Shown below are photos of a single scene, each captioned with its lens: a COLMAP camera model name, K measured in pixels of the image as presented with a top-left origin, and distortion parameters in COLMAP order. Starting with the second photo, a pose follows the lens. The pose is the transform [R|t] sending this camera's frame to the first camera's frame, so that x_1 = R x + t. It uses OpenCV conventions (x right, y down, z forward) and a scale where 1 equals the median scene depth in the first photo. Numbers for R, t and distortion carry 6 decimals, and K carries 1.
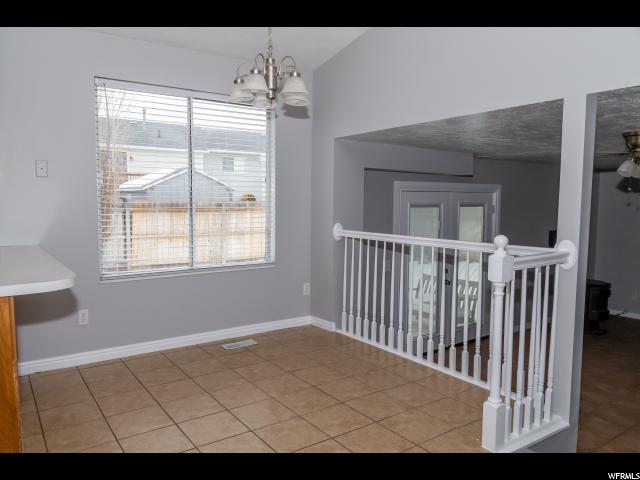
lens RADIAL K [[502.6, 0, 317.8], [0, 502.6, 241.5], [0, 0, 1]] dist [-0.017393, -0.001904]
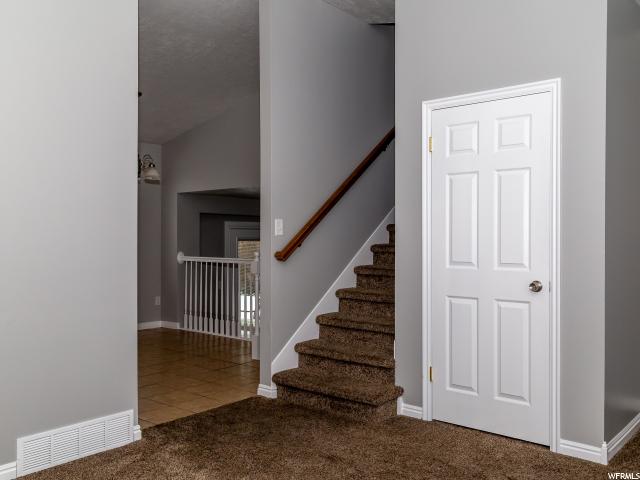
lens RADIAL K [[502.6, 0, 320.6], [0, 502.6, 236.9], [0, 0, 1]] dist [-0.017393, -0.001904]
pose [[0.956069, -0.005256, 0.293095, 0.002117], [0.027519, 0.997033, -0.071886, 0.034796], [-0.291848, 0.076793, 0.953377, -0.476585]]
